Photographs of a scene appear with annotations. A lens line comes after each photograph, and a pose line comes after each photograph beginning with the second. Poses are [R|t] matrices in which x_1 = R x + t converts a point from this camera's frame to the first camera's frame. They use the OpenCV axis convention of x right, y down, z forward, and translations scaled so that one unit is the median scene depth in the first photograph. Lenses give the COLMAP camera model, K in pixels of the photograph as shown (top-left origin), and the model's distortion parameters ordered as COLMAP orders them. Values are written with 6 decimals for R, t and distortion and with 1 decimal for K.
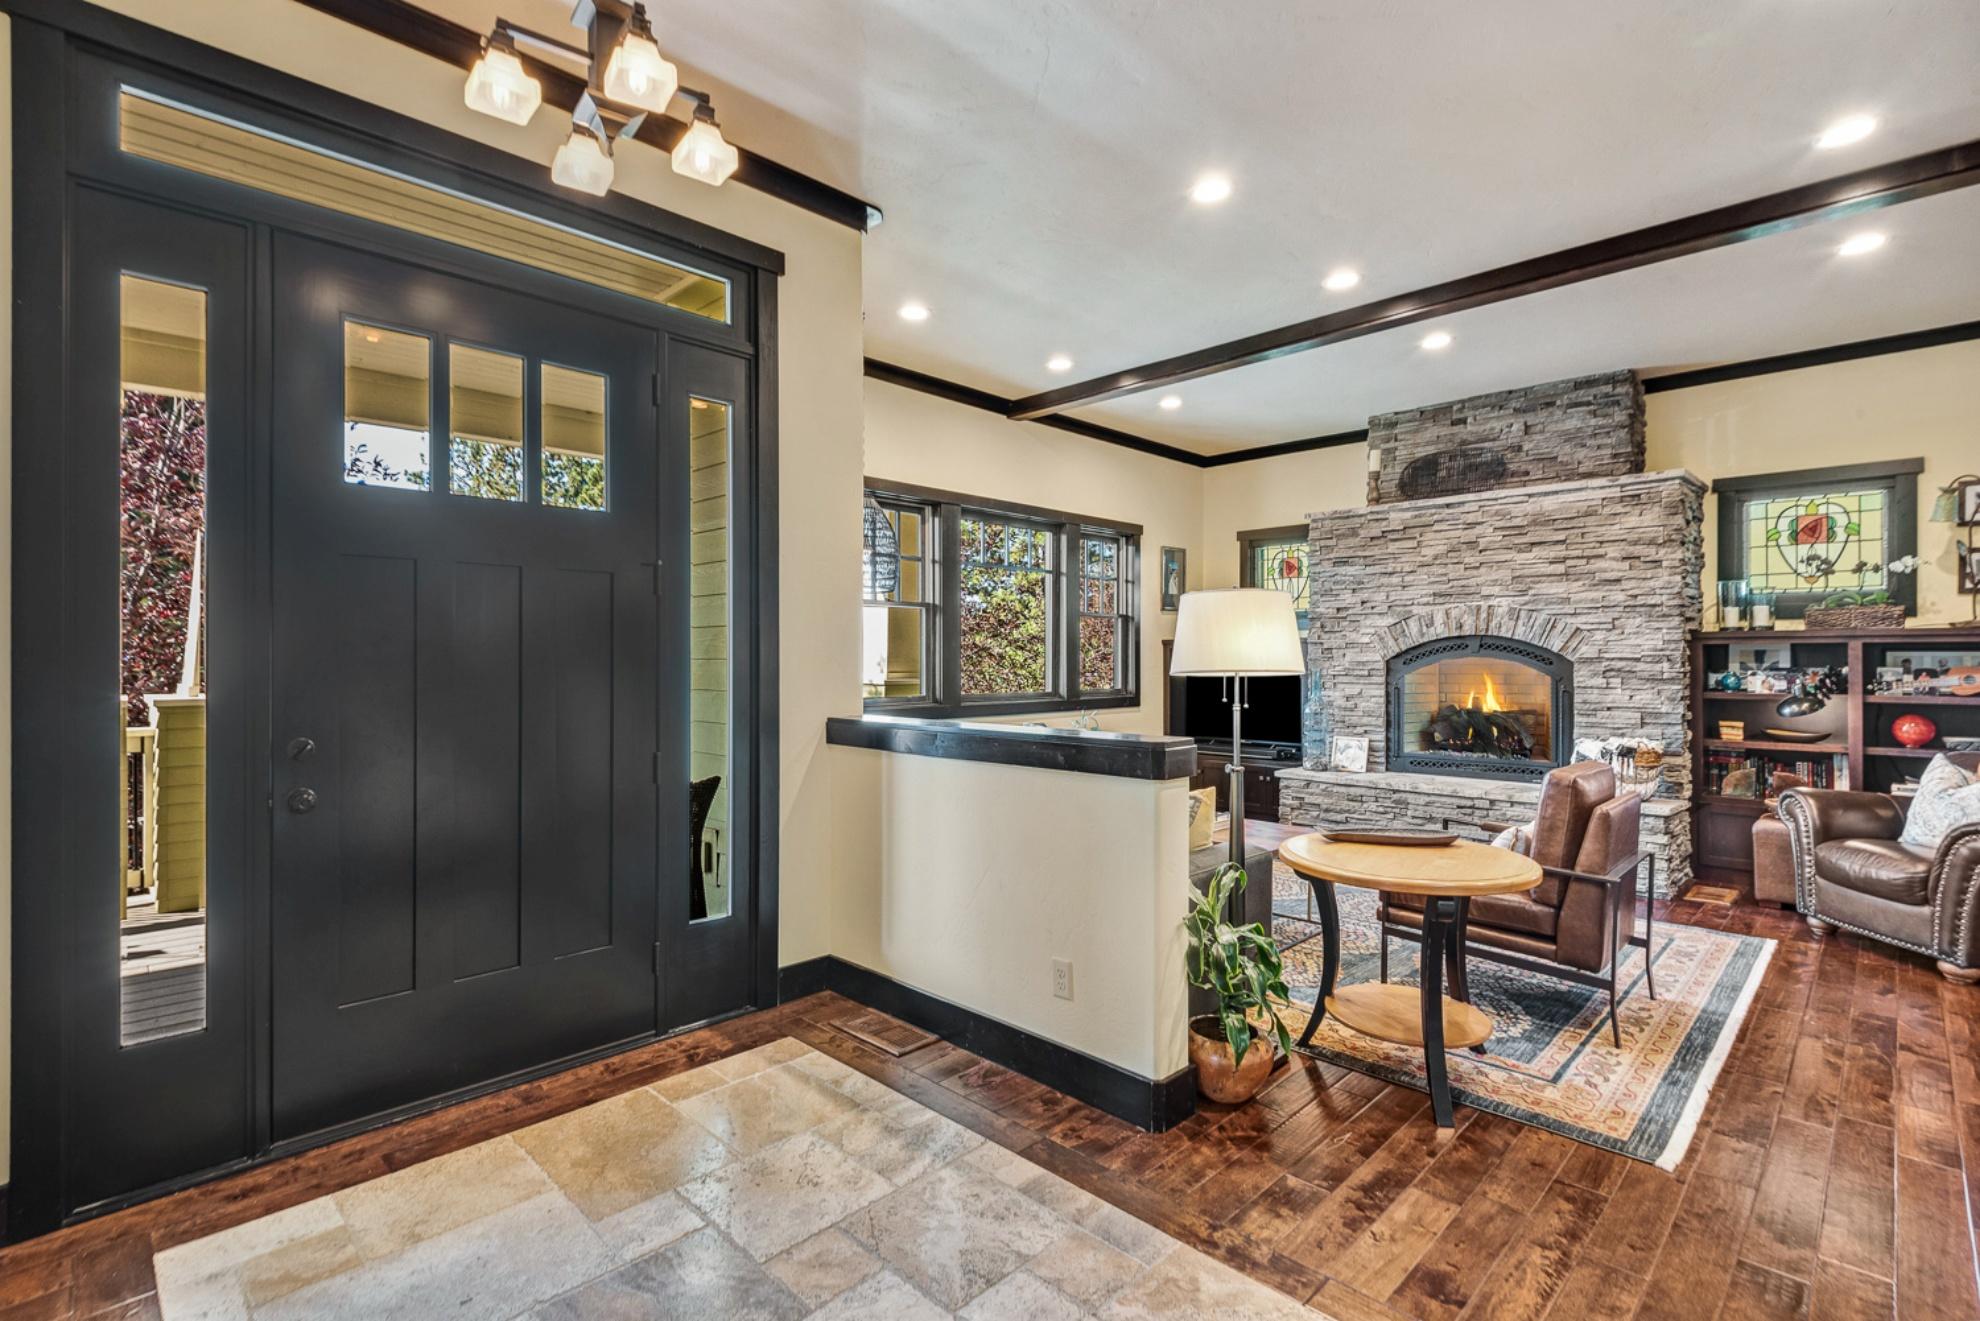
lens RADIAL K [[911.9, 0, 988.8], [0, 911.9, 636.5], [0, 0, 1]] dist [0.021175, -0.013207]
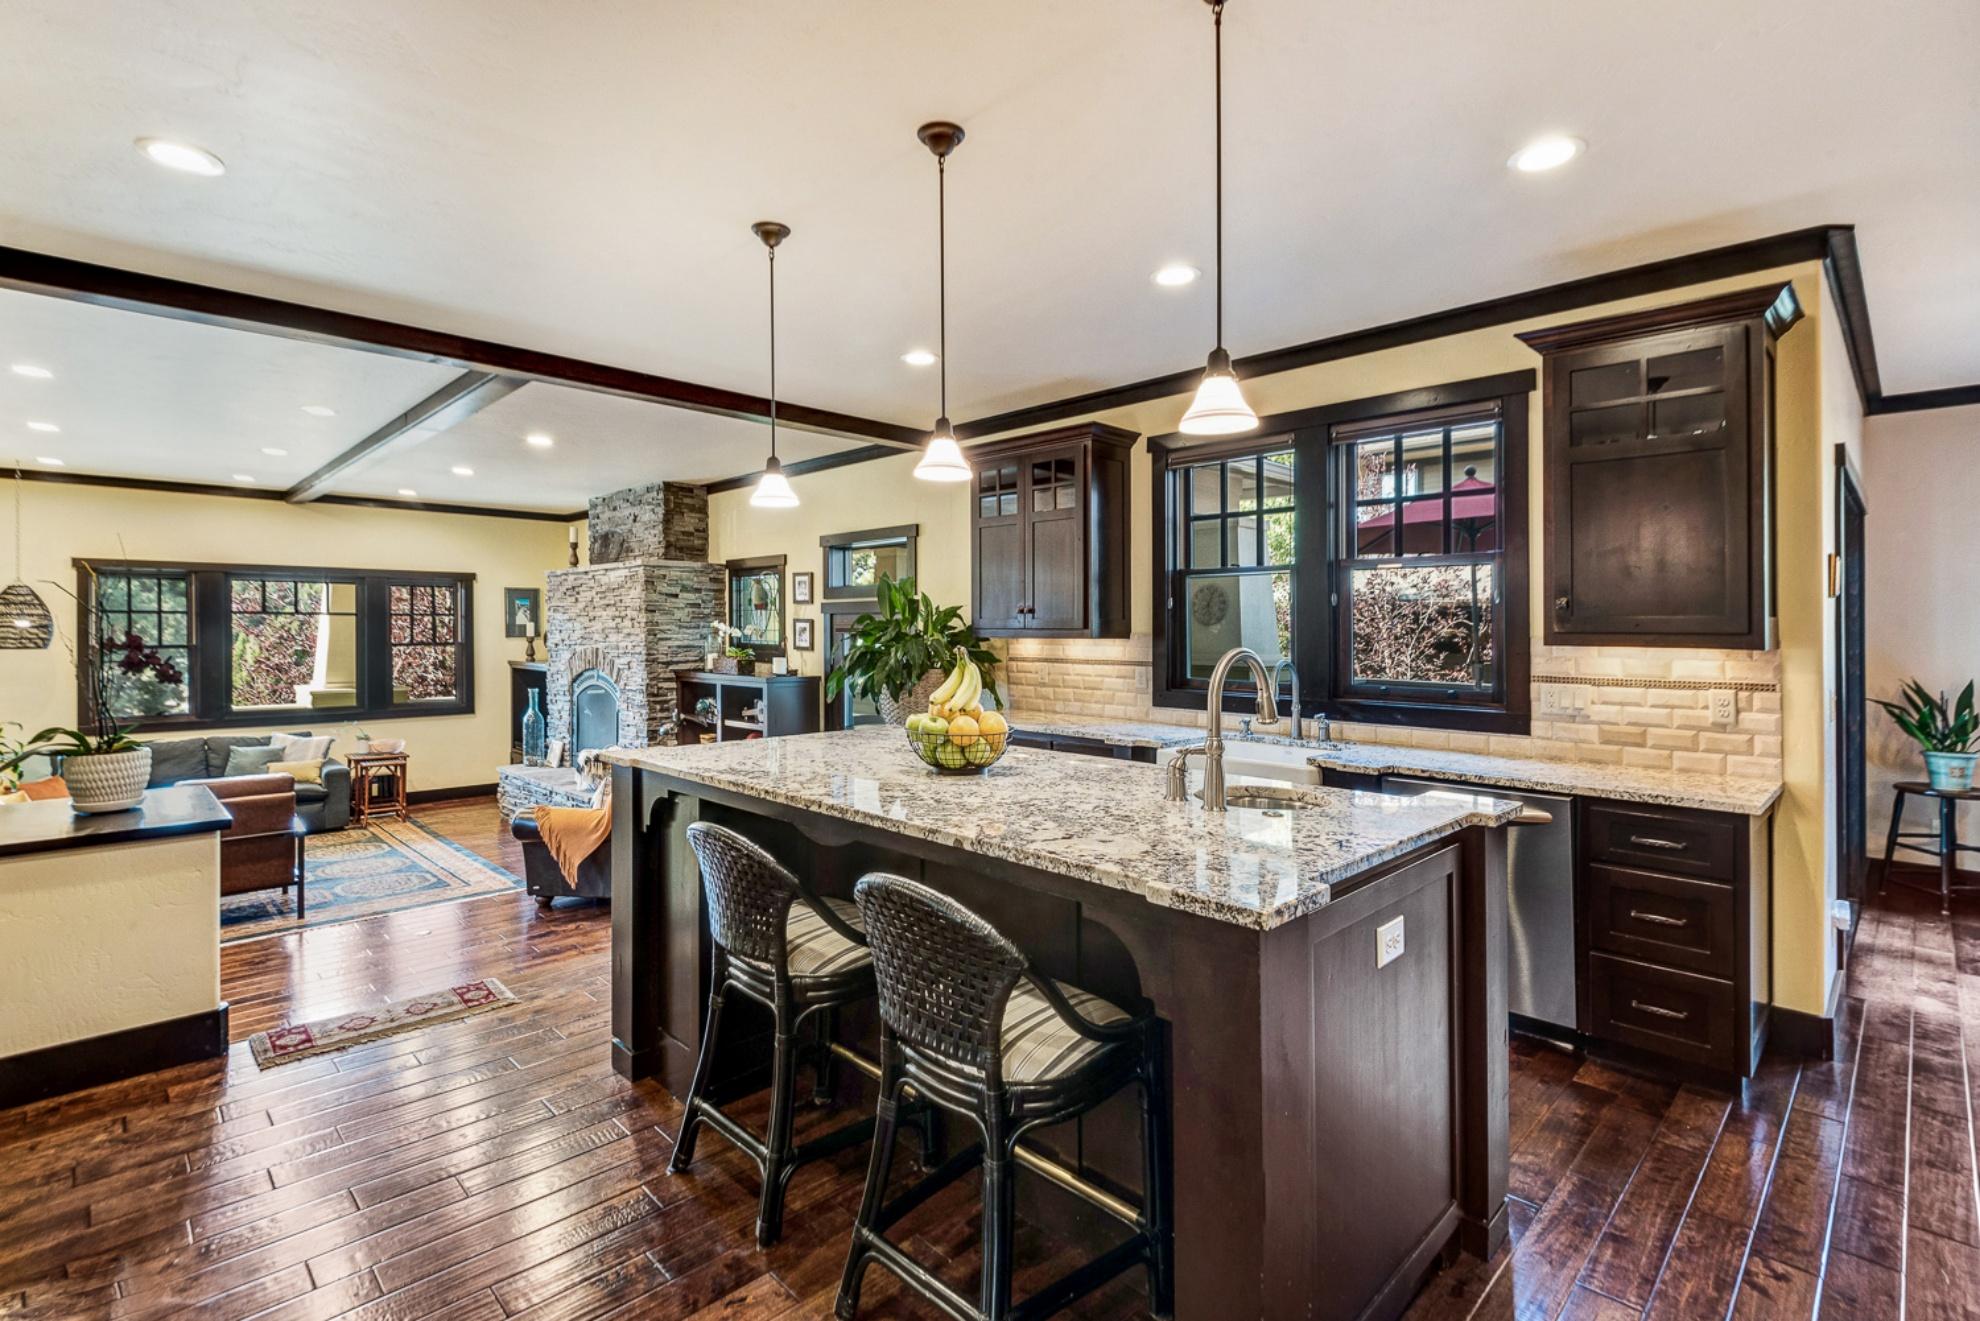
lens RADIAL K [[917.4, 0, 982.9], [0, 917.4, 617.7], [0, 0, 1]] dist [0.039397, -0.031247]
pose [[0.999957, 0.001407, -0.009184, 1.248374], [-0.001284, 0.999909, 0.013419, -0.108160], [0.009202, -0.013407, 0.999868, -0.419258]]
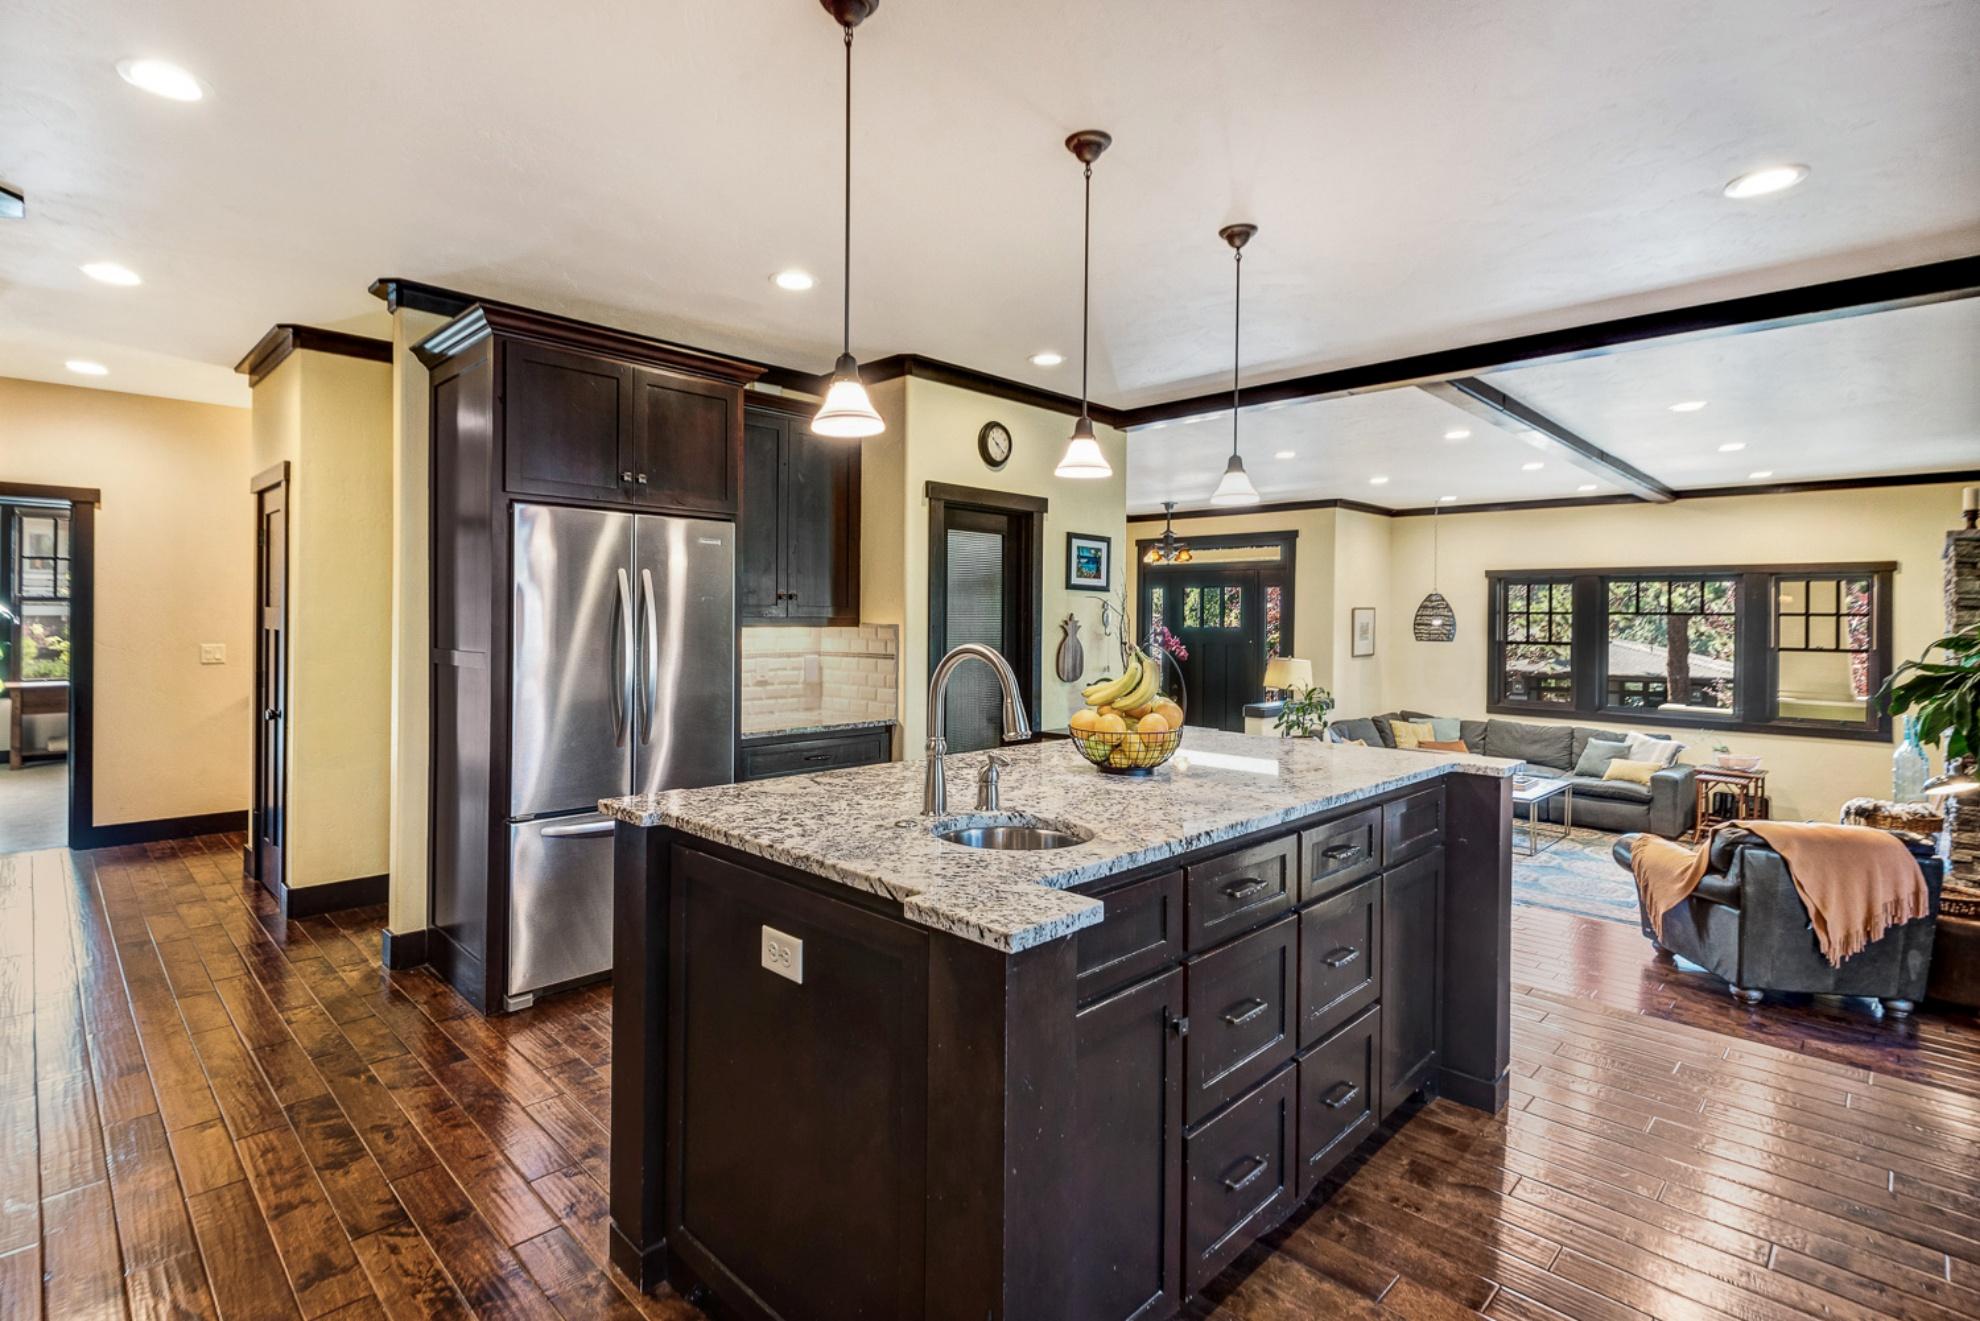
lens RADIAL K [[951.0, 0, 968.9], [0, 951.0, 619.6], [0, 0, 1]] dist [0.032873, -0.017373]
pose [[0.000524, 0.002143, -0.999998, 1.698262], [0.007903, 0.999966, 0.002147, -0.096450], [0.999969, -0.007904, 0.000507, -0.013127]]
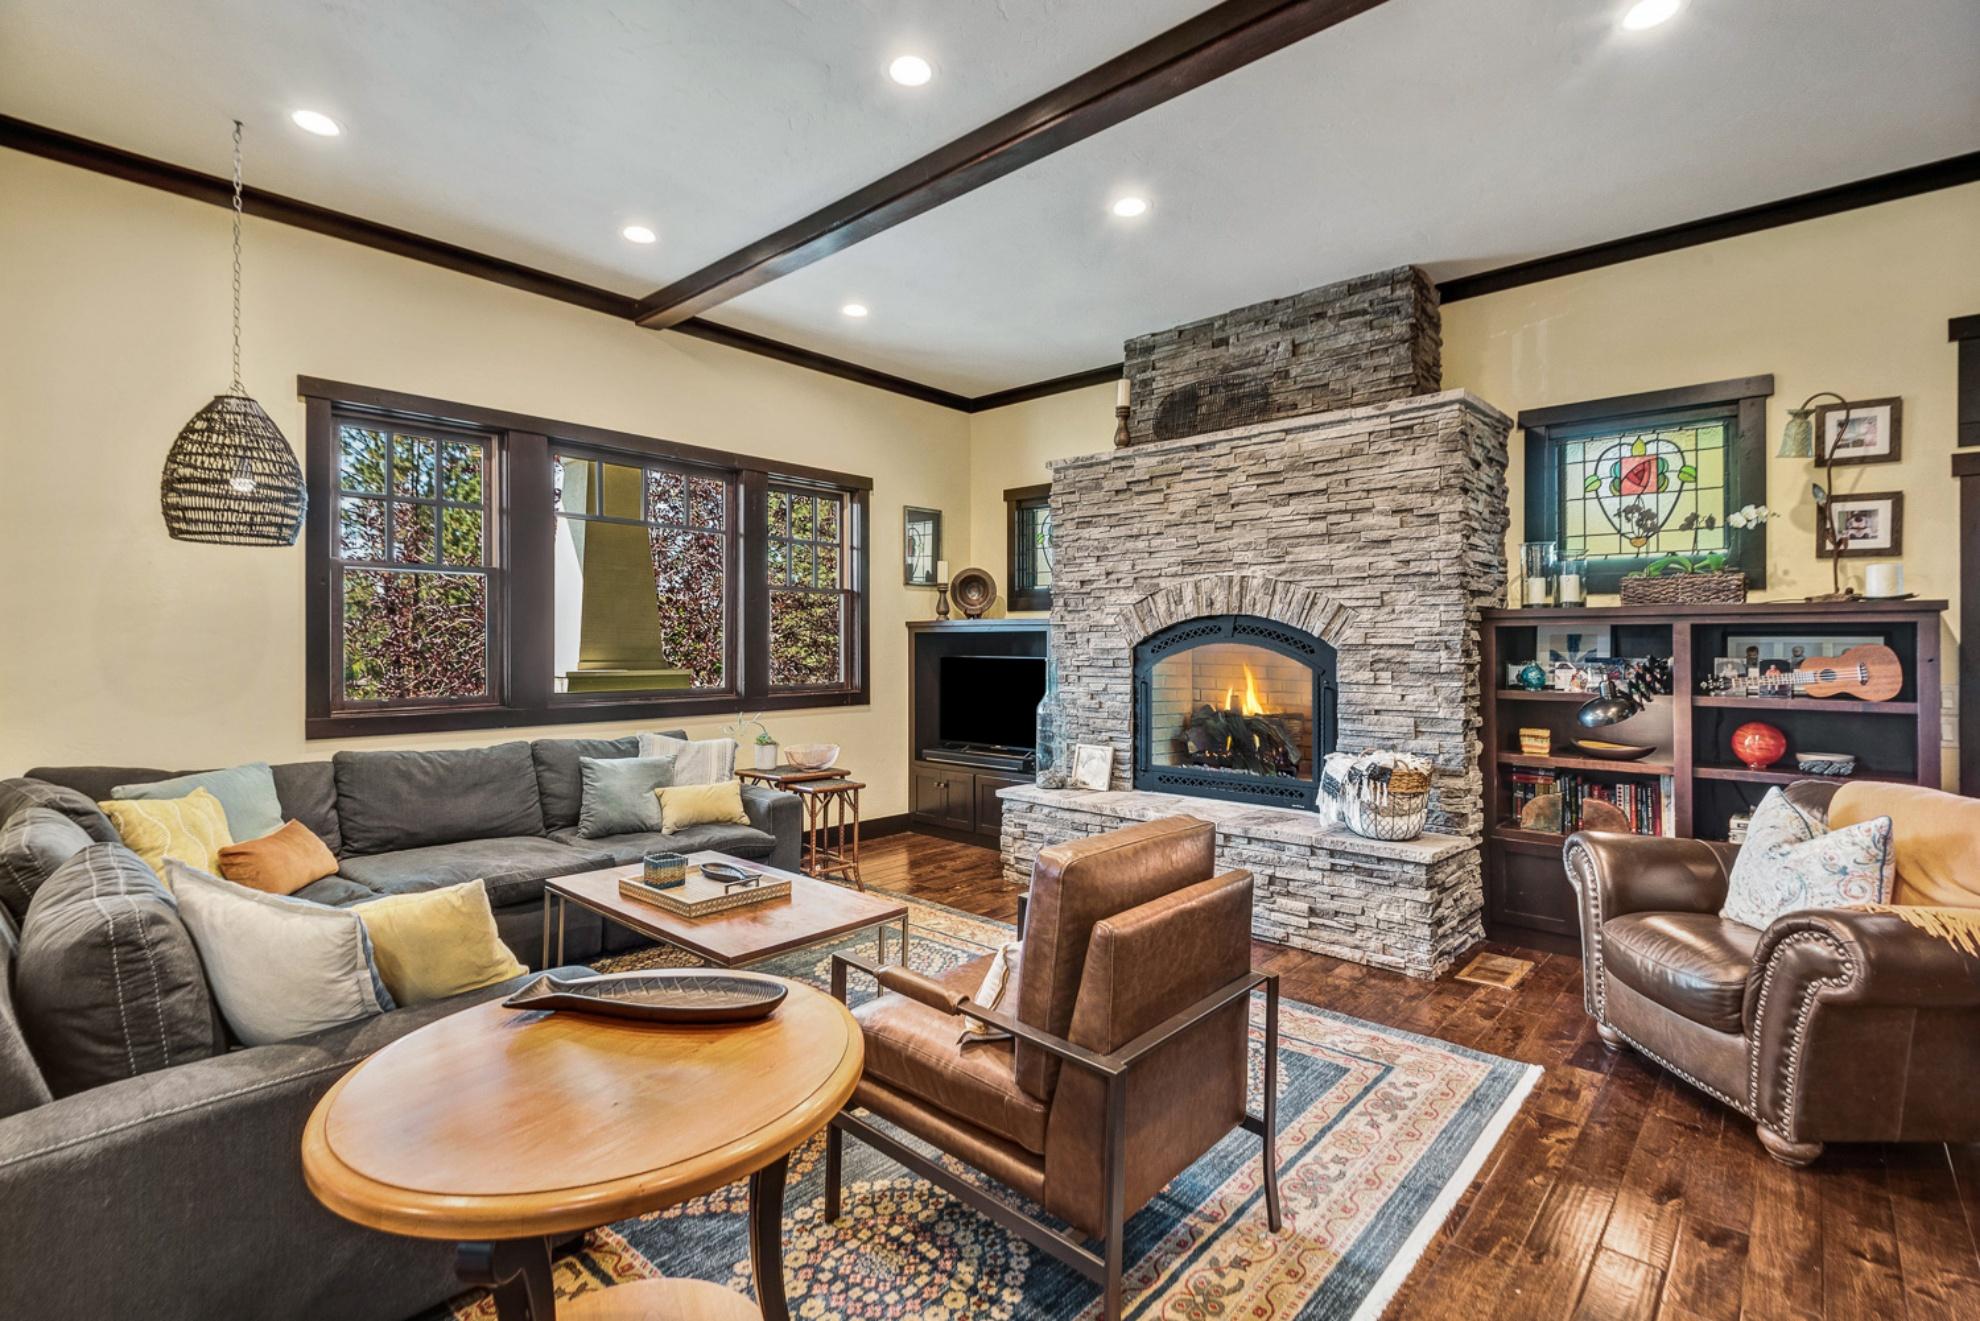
lens RADIAL K [[917.4, 0, 982.9], [0, 917.4, 617.7], [0, 0, 1]] dist [0.039397, -0.031247]
pose [[0.998789, 0.003390, 0.049092, 0.316766], [-0.003053, 0.999971, -0.006923, 0.007657], [-0.049114, 0.006765, 0.998770, 0.261859]]
